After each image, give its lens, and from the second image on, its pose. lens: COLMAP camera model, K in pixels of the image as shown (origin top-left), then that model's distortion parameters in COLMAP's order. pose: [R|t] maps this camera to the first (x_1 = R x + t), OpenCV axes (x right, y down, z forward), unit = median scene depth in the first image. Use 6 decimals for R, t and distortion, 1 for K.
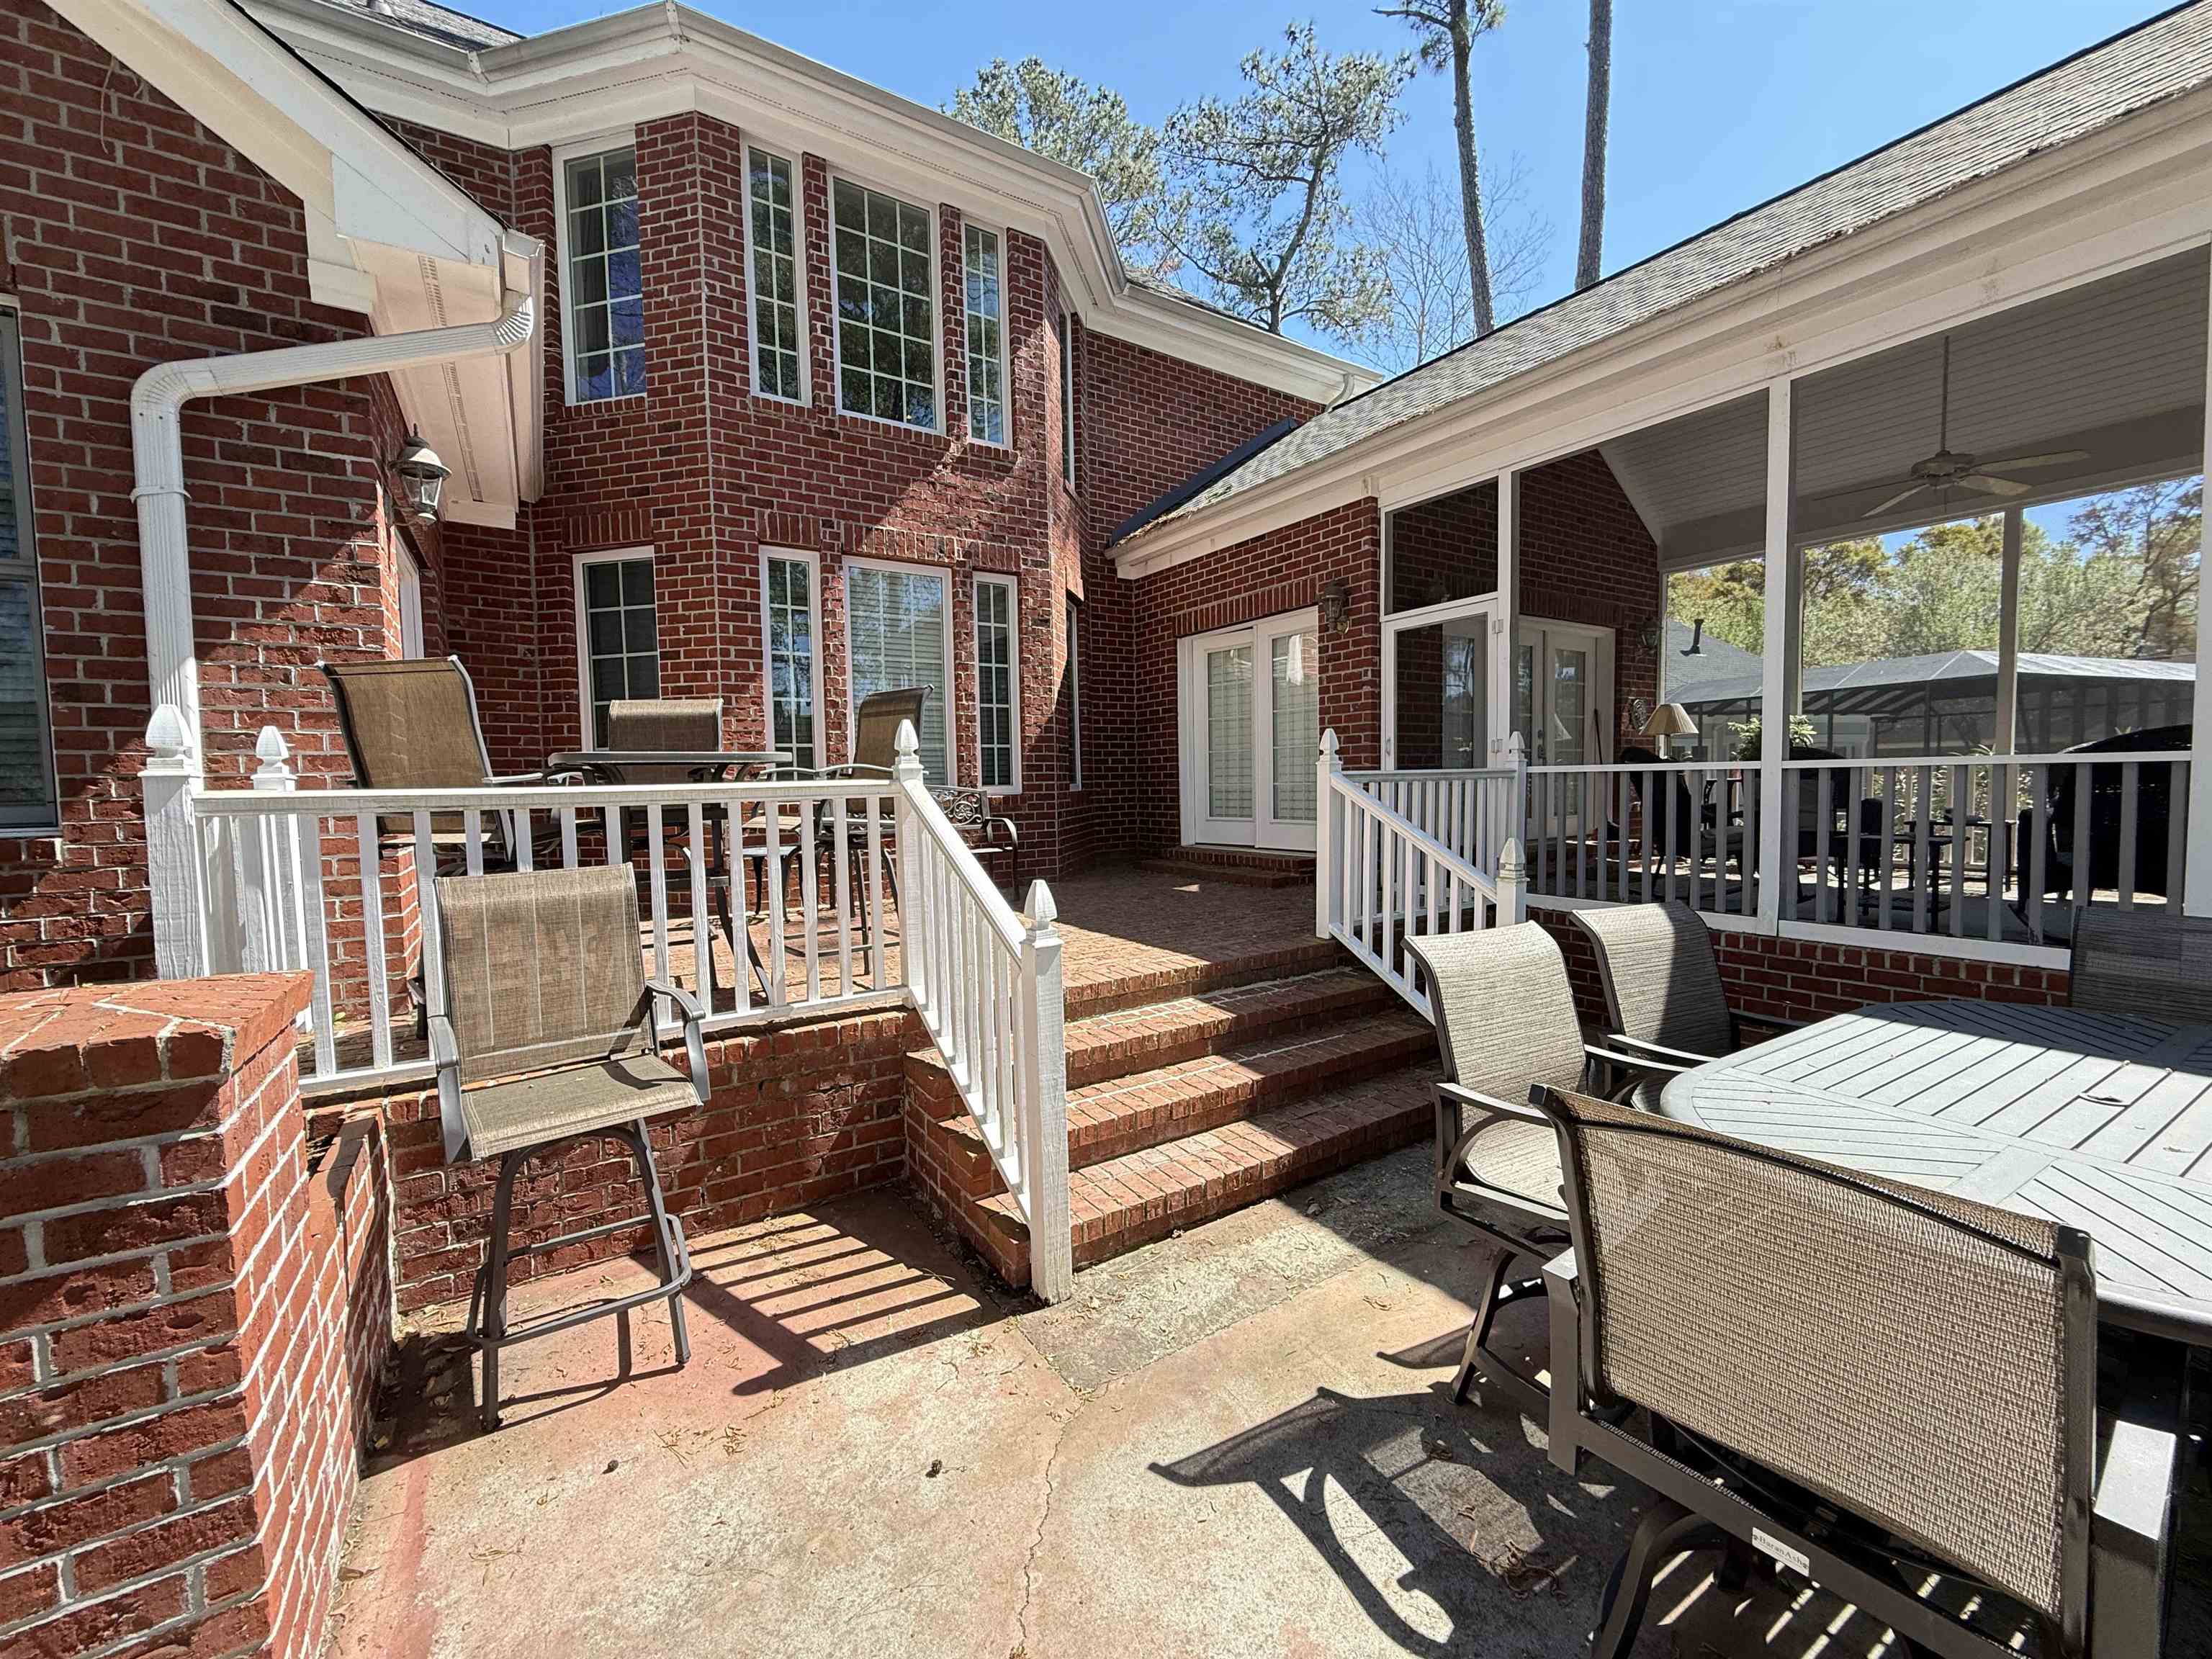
lens RADIAL K [[877.7, 0, 1098.3], [0, 877.7, 828.5], [0, 0, 1]] dist [0.001181, 0.000007]
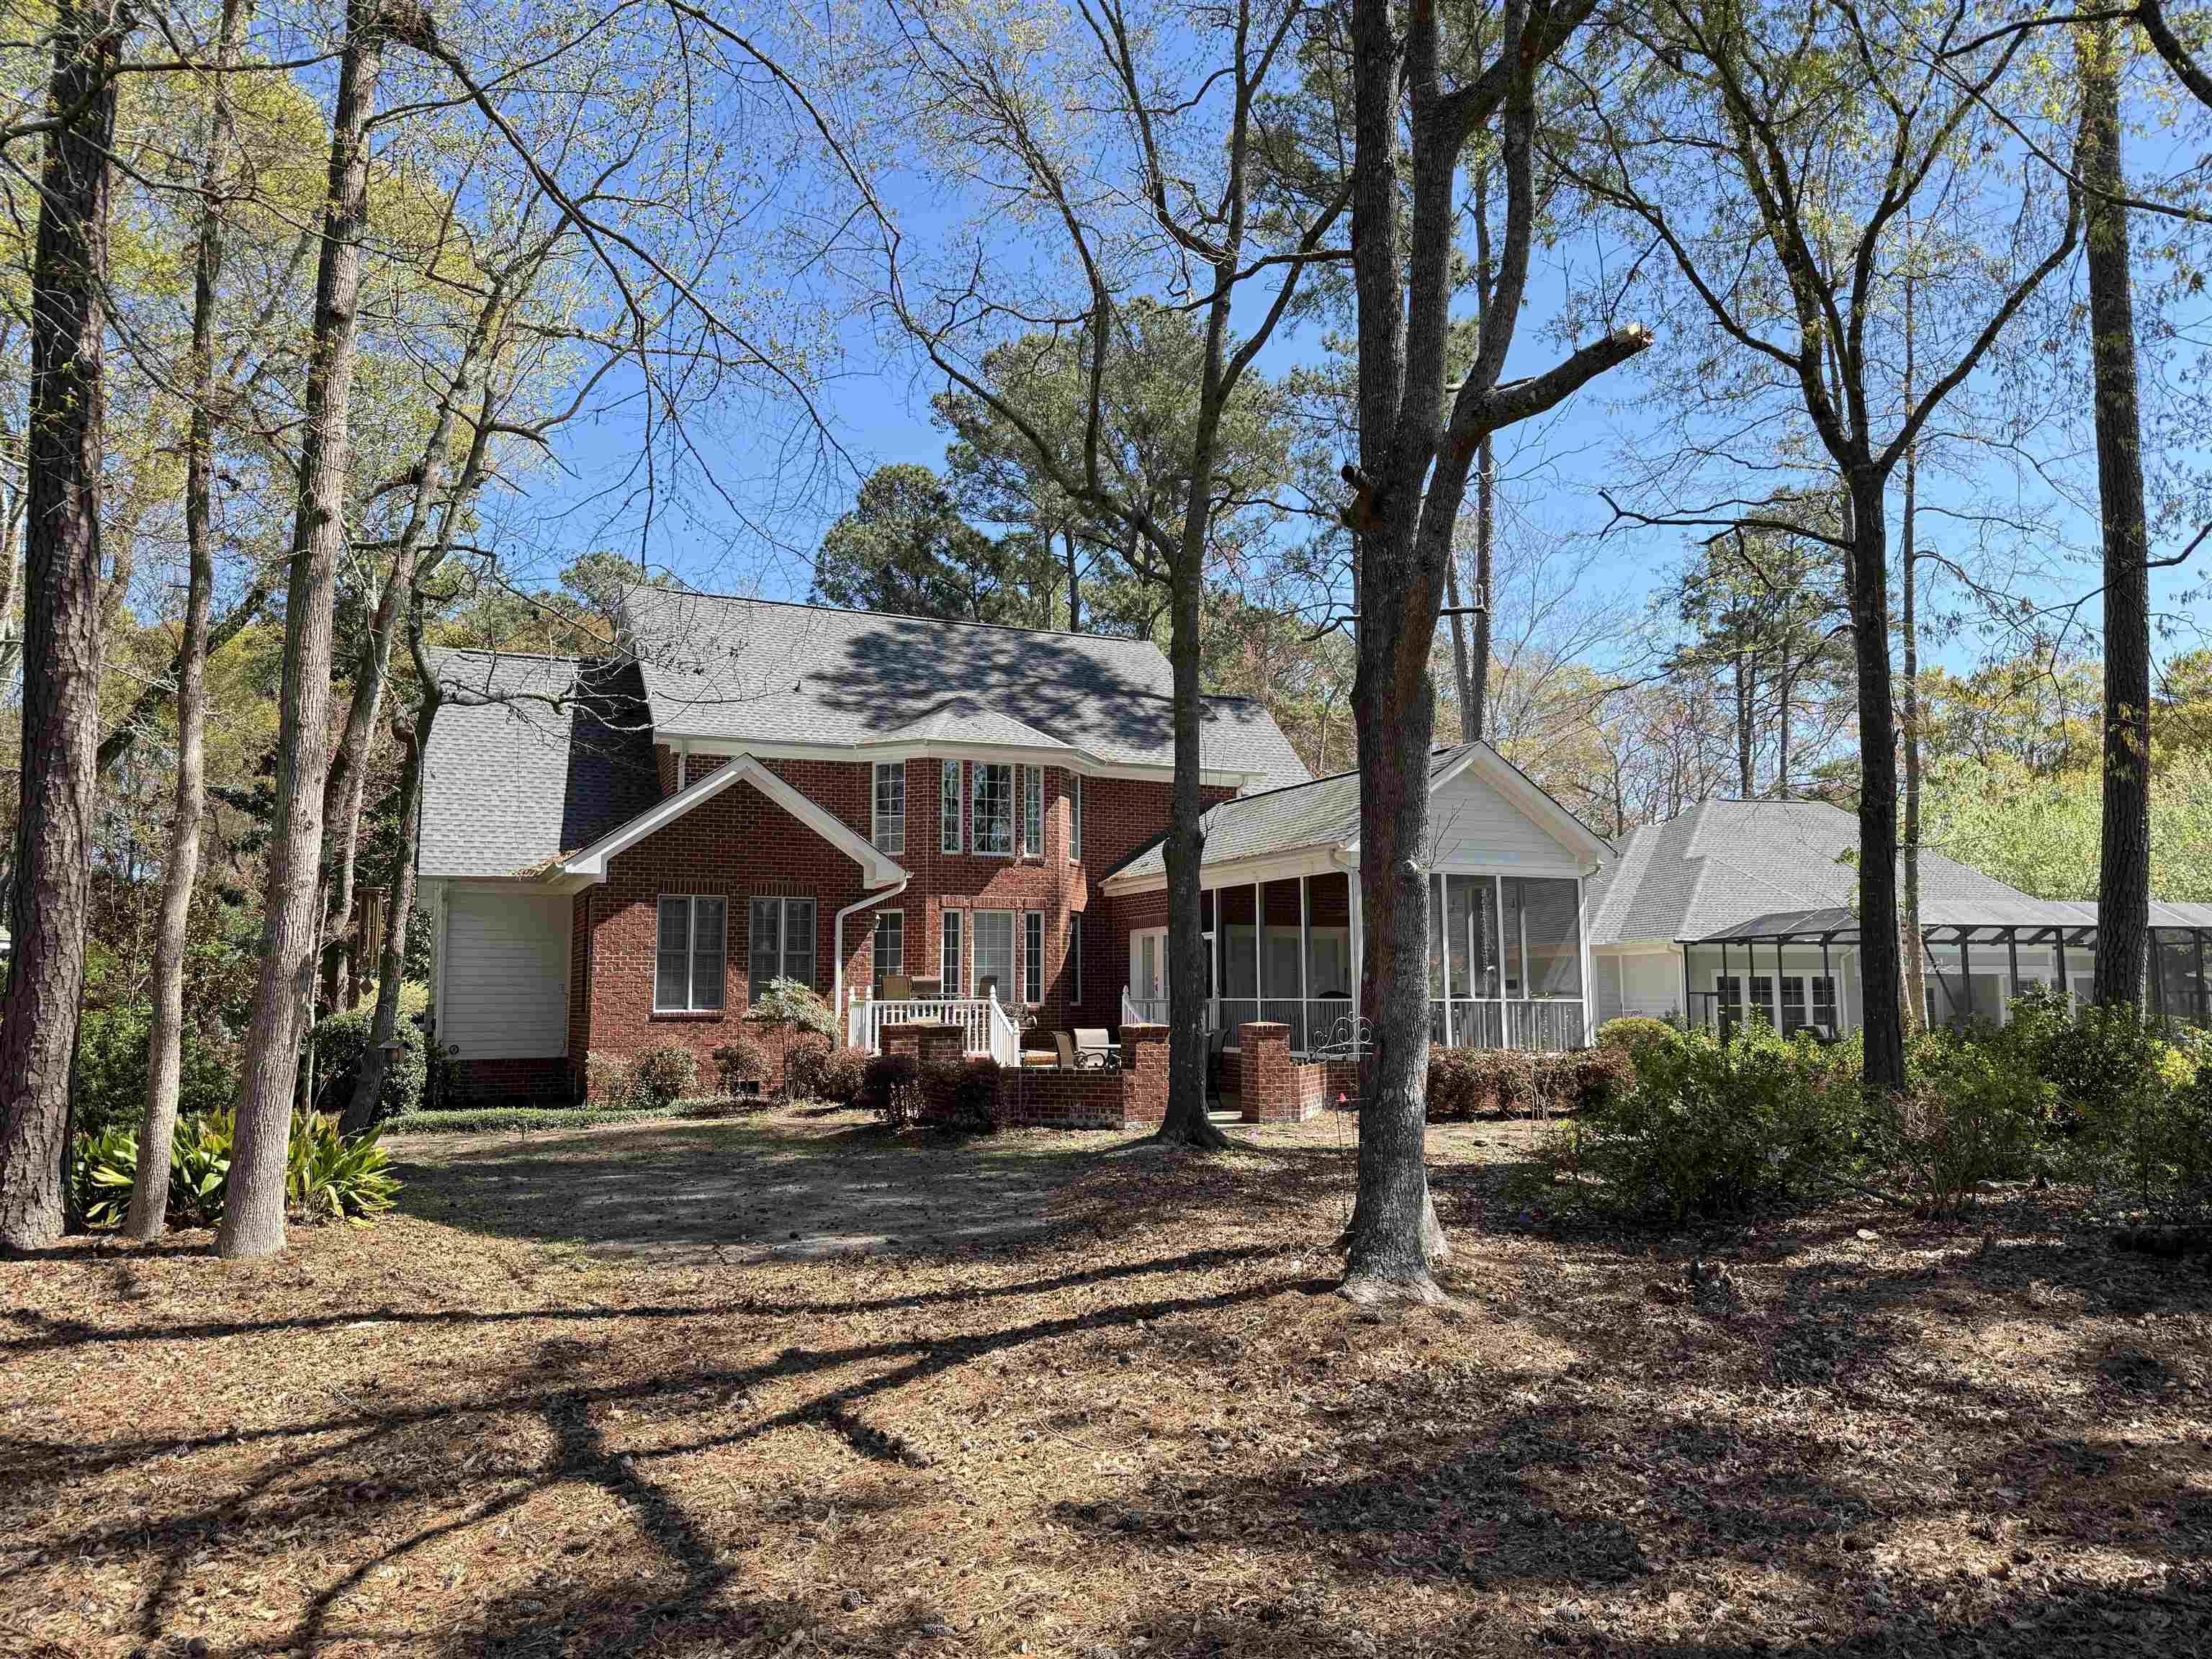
lens RADIAL K [[1548.6, 0, 1107.0], [0, 1548.6, 827.1], [0, 0, 1]] dist [0.034025, -0.012886]
pose [[0.989555, -0.001077, -0.144149, 0.635749], [-0.023040, 0.985935, -0.165531, 0.156648], [0.142300, 0.167123, 0.975613, -2.878187]]
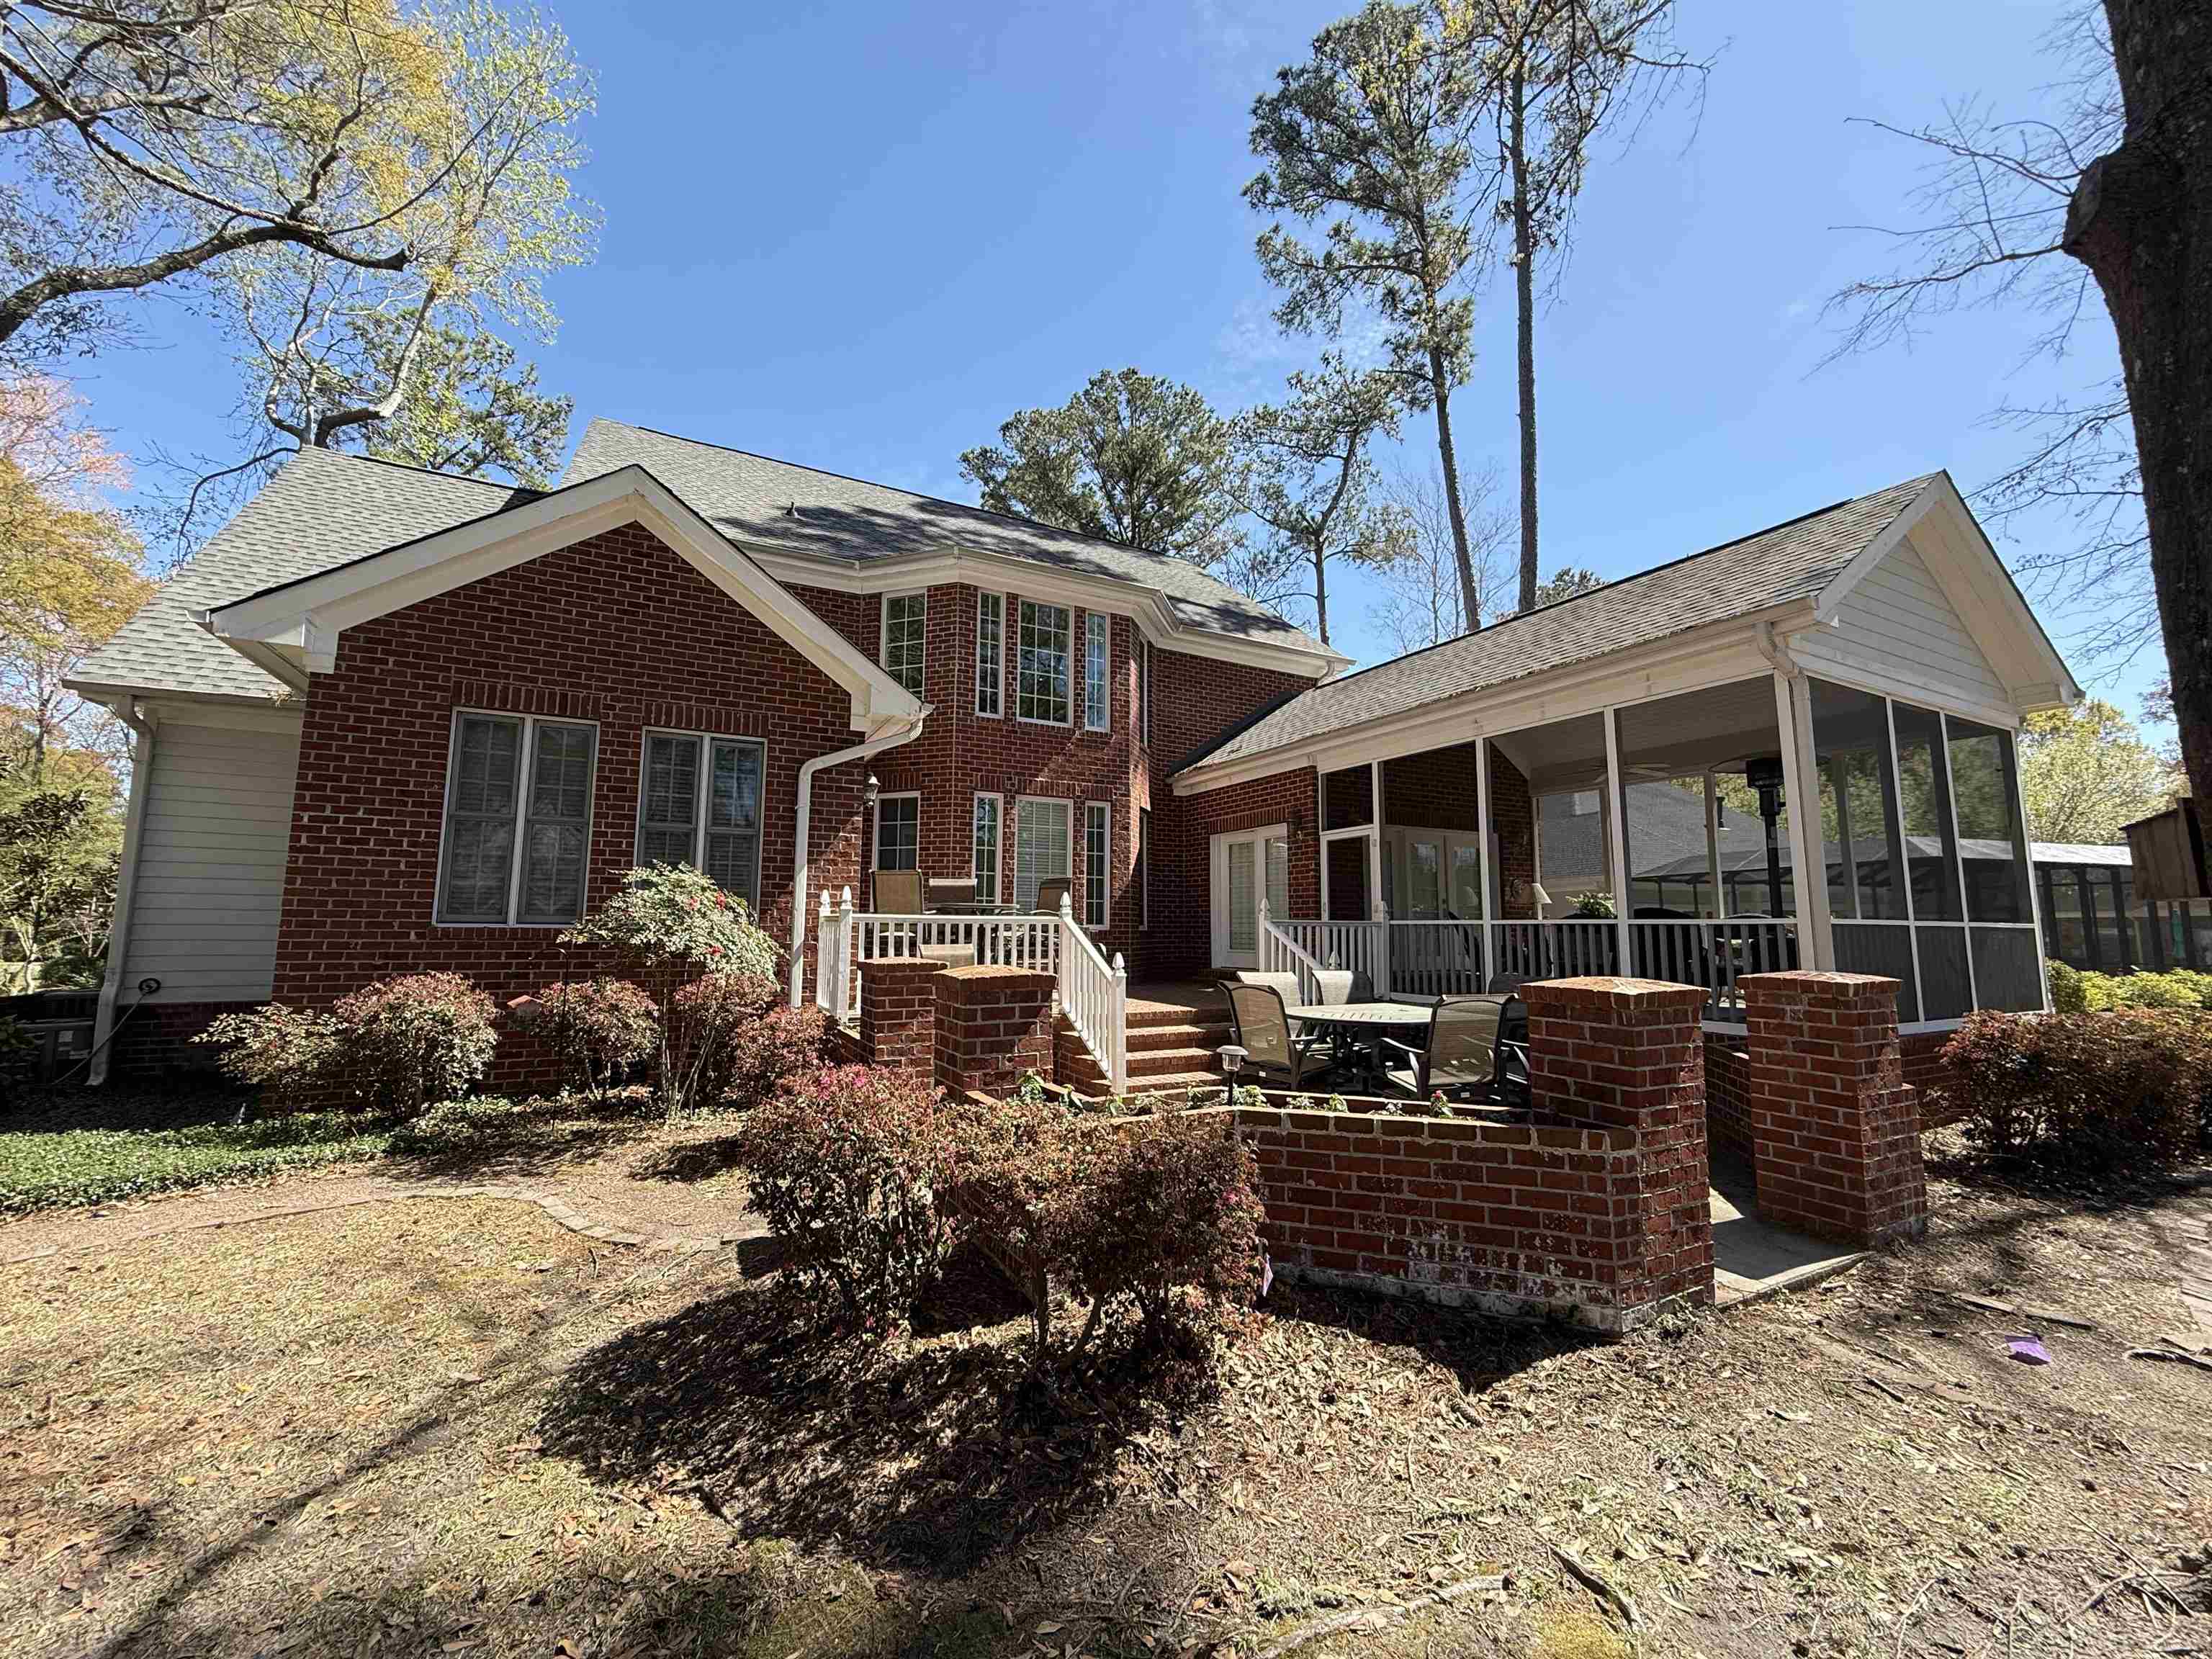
lens RADIAL K [[877.7, 0, 1095.5], [0, 877.7, 825.6], [0, 0, 1]] dist [0.001181, 0.000007]
pose [[0.995420, 0.014771, -0.094449, 0.039327], [-0.030915, 0.984640, -0.171836, 0.051206], [0.090460, 0.173969, 0.980587, -0.659189]]
